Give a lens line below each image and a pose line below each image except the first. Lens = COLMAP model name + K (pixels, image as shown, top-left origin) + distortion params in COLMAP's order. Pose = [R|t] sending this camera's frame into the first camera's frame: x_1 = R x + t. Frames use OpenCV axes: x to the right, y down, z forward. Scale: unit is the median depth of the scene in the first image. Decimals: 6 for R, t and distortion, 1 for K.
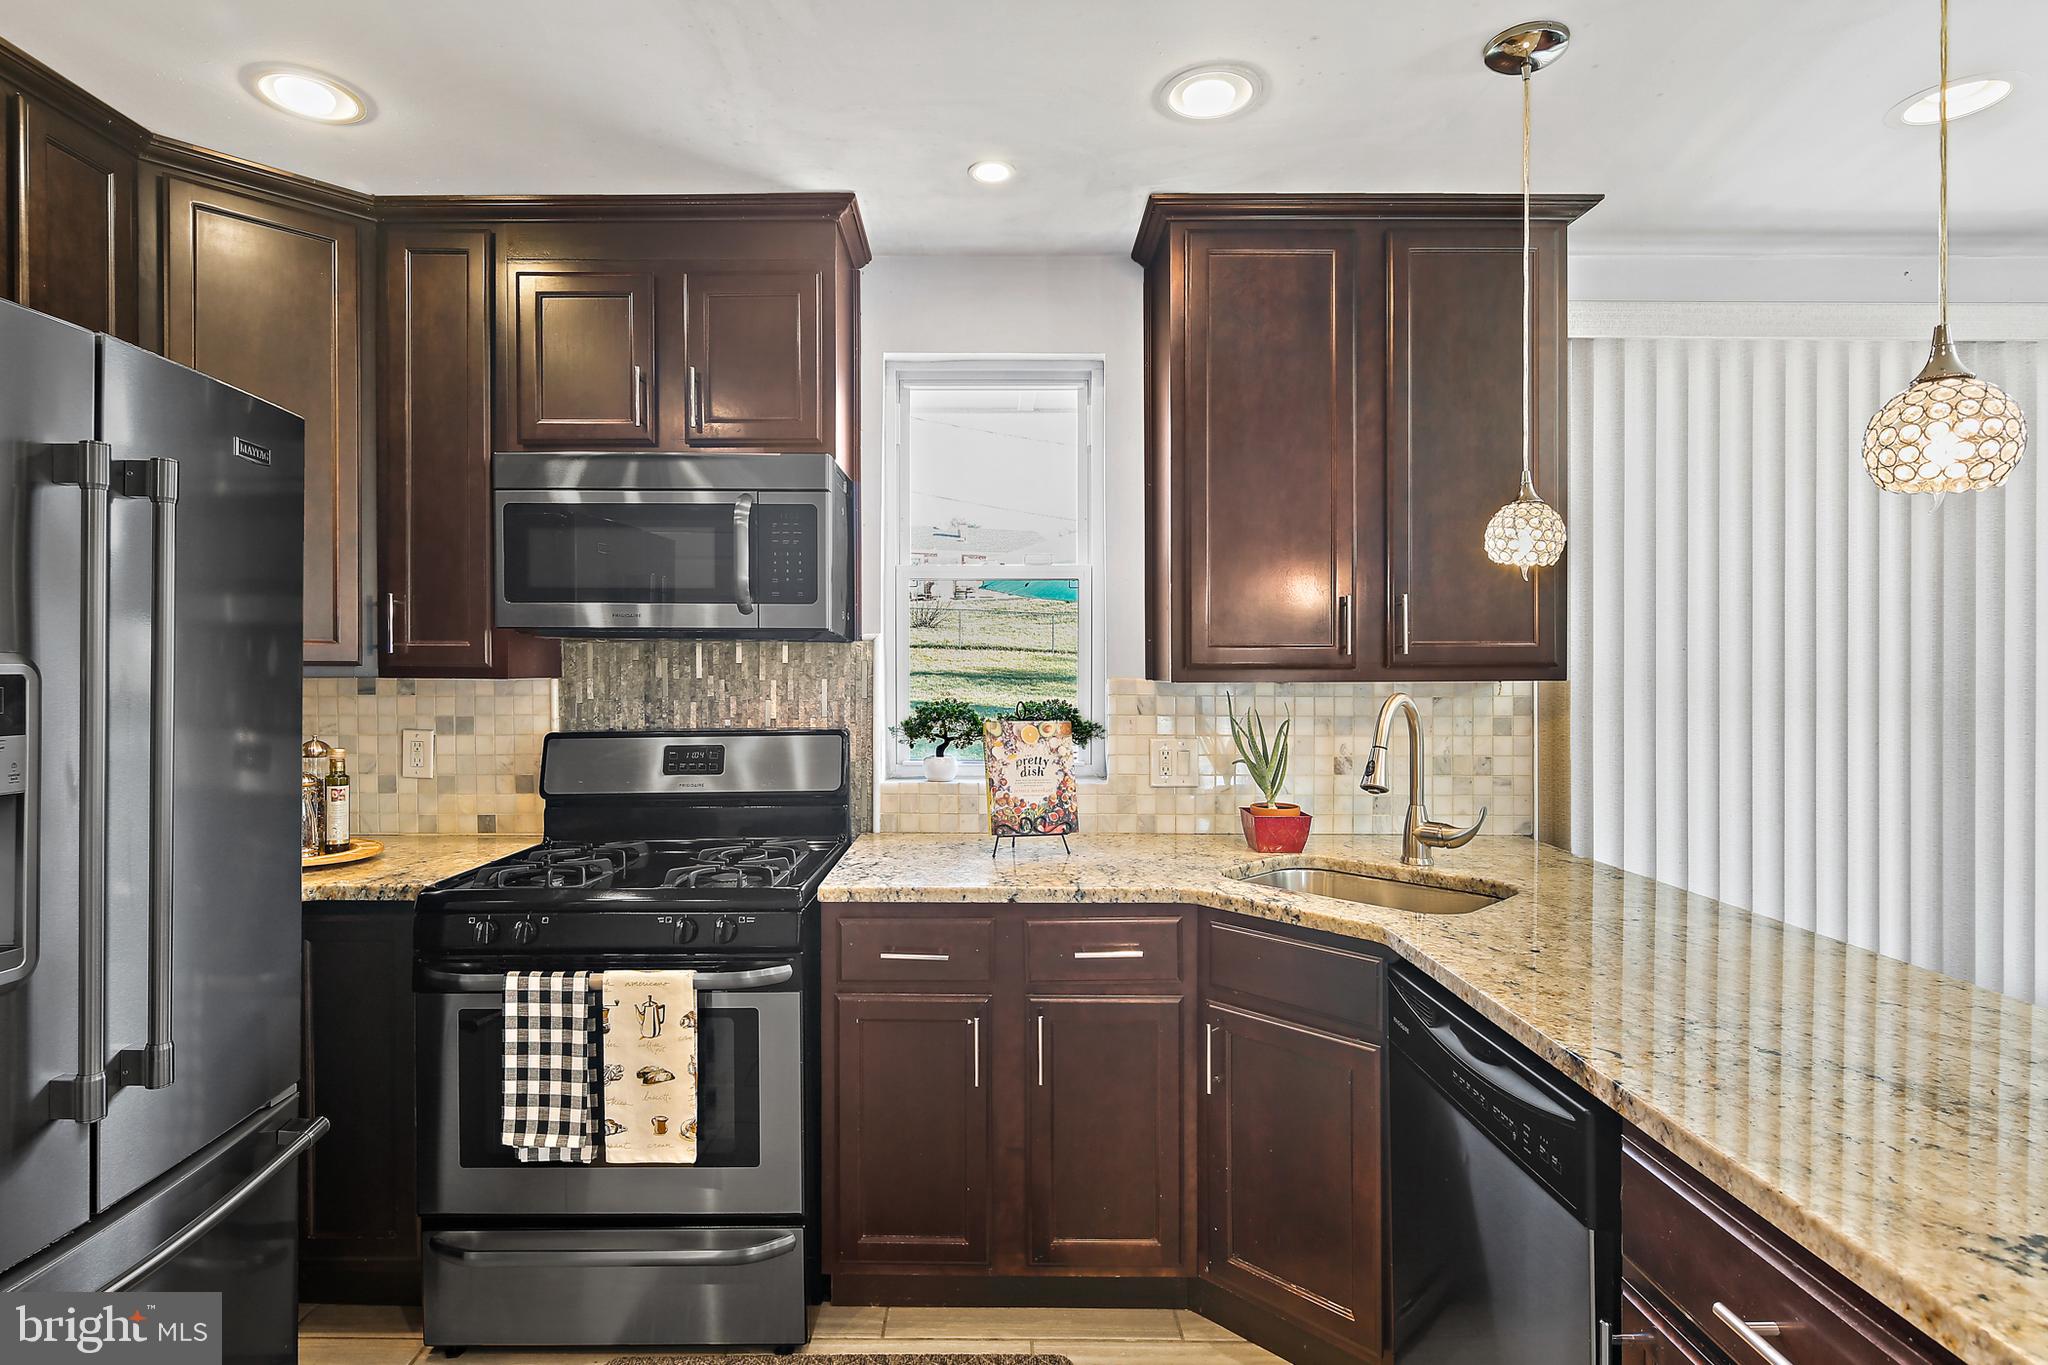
lens RADIAL K [[1038.7, 0, 982.8], [0, 1038.7, 672.0], [0, 0, 1]] dist [0.010282, -0.000252]
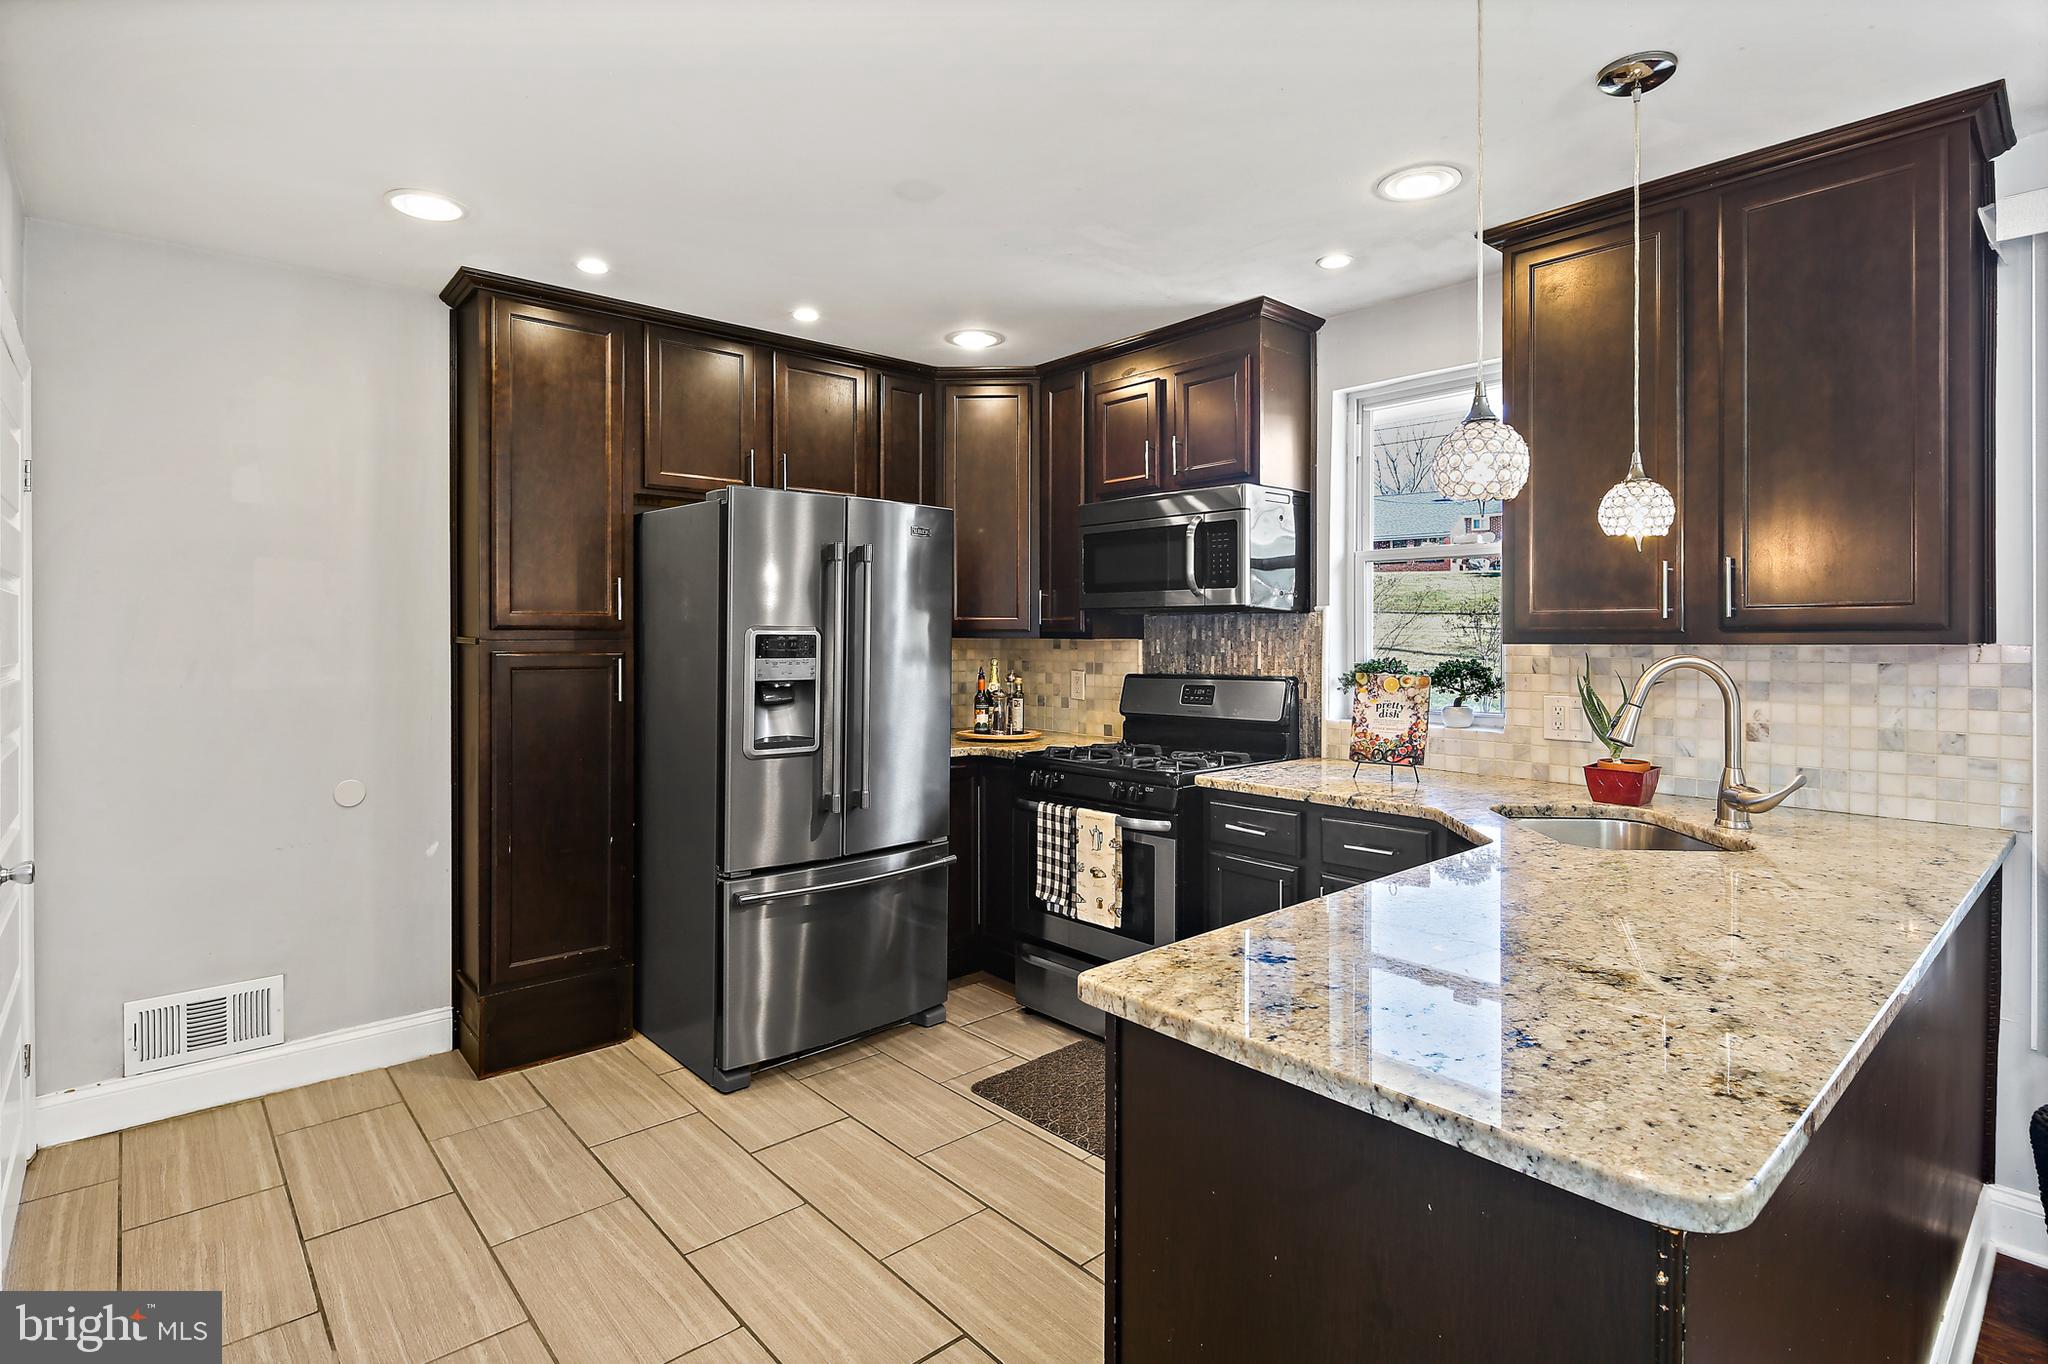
lens RADIAL K [[999.7, 0, 1017.9], [0, 999.7, 627.8], [0, 0, 1]] dist [0.003049, -0.000787]
pose [[0.666732, -0.005728, -0.745275, 0.672999], [-0.003355, 0.999937, -0.010687, 0.005943], [0.745290, 0.009626, 0.666671, -0.151487]]
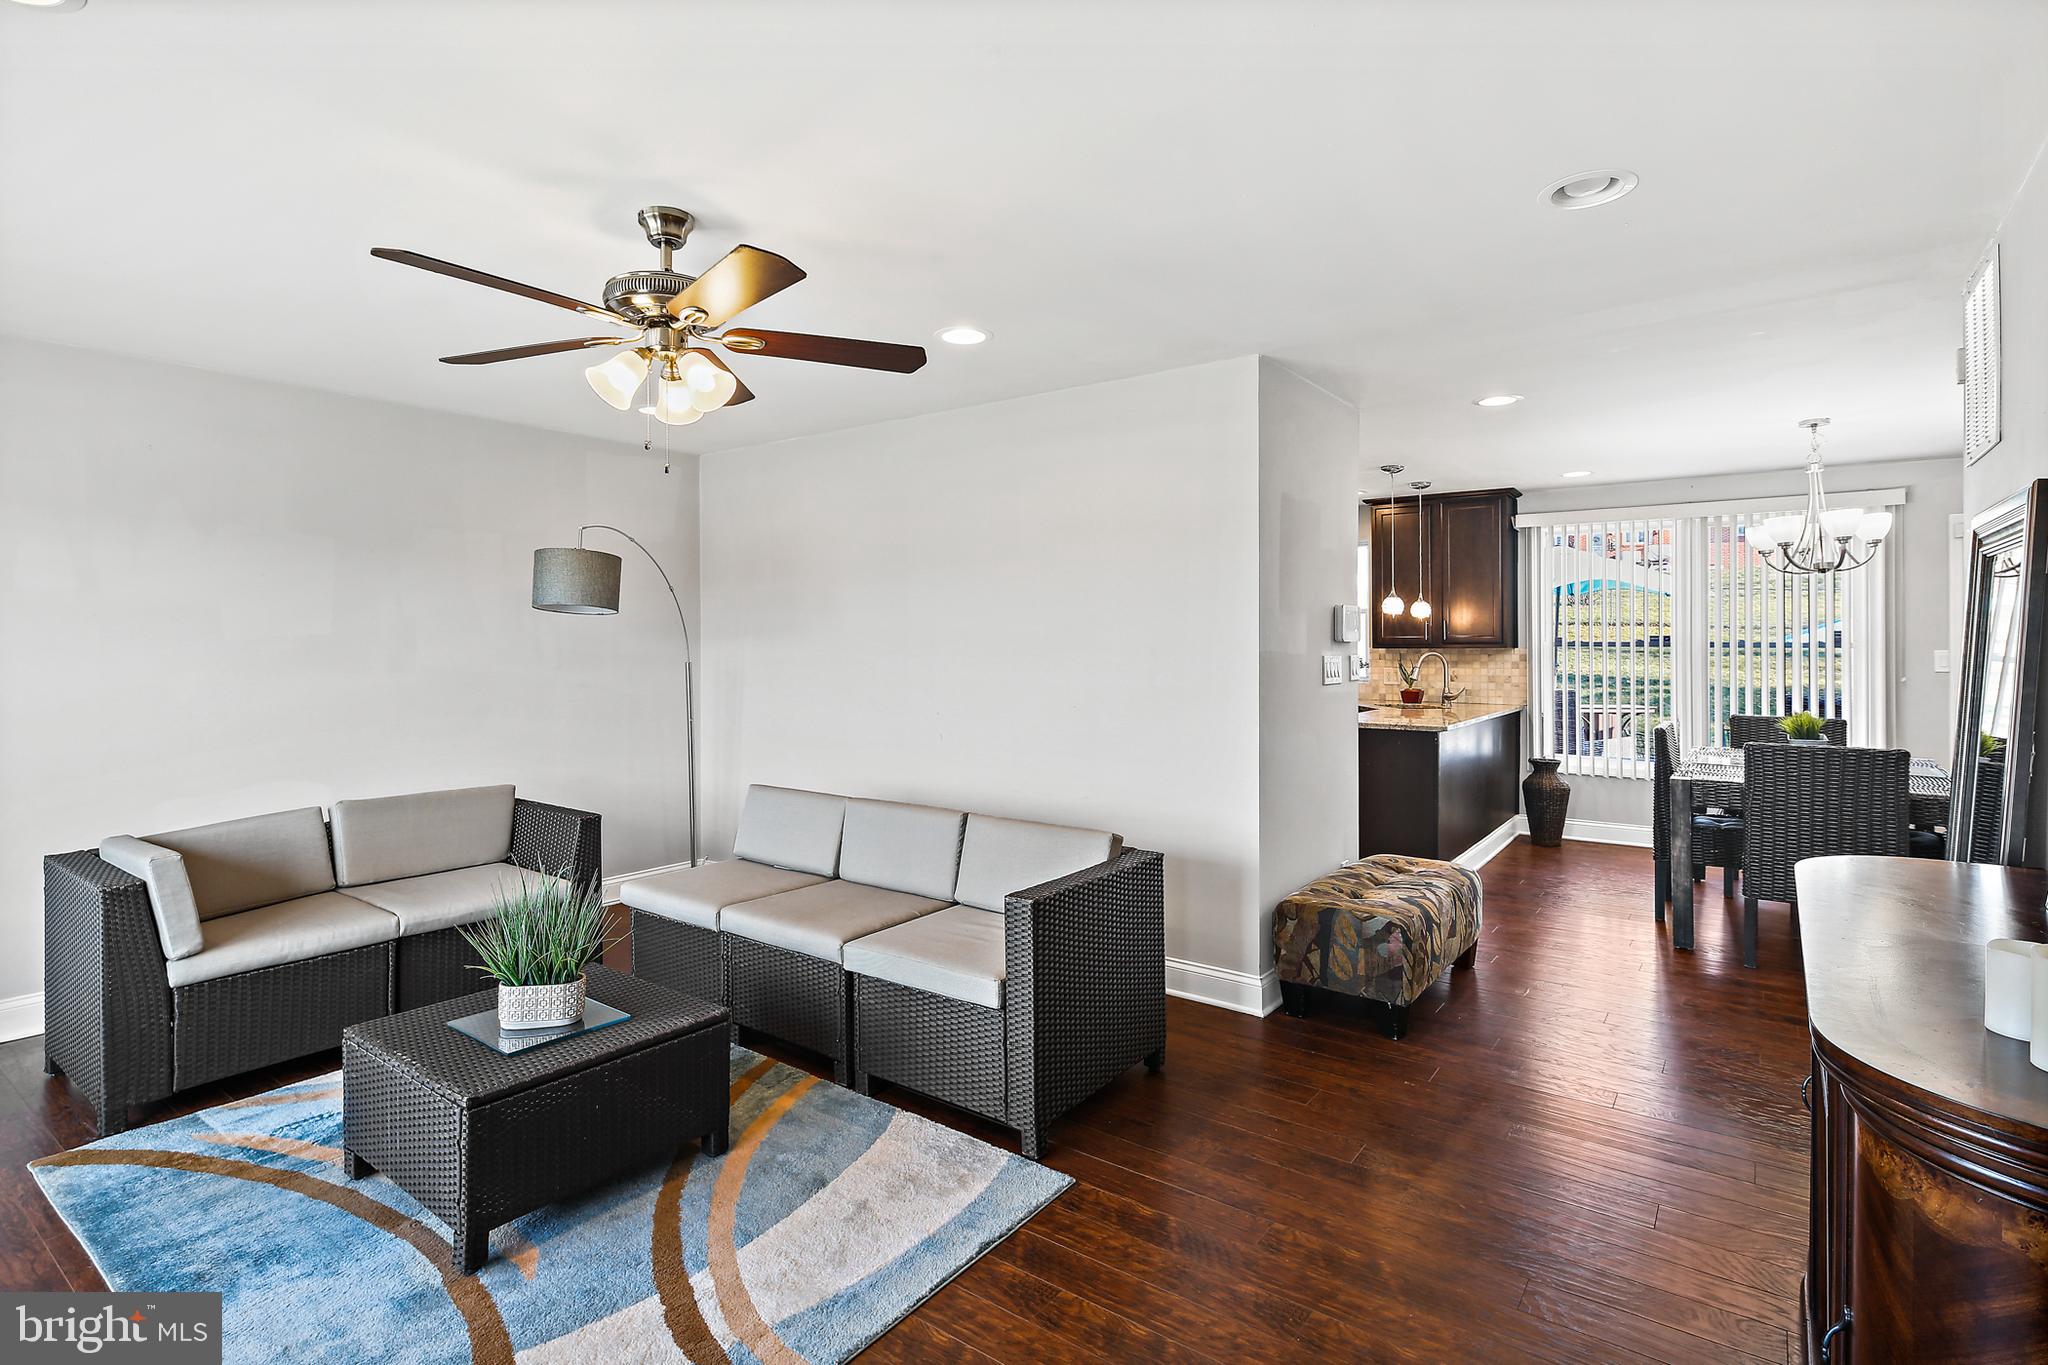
lens RADIAL K [[1012.8, 0, 1046.4], [0, 1012.8, 627.9], [0, 0, 1]] dist [0.001411, 0.000107]
pose [[0.822487, -0.009084, -0.568712, 1.149219], [0.001626, 0.999906, -0.013620, -0.012432], [0.568782, 0.010278, 0.822424, -2.147340]]
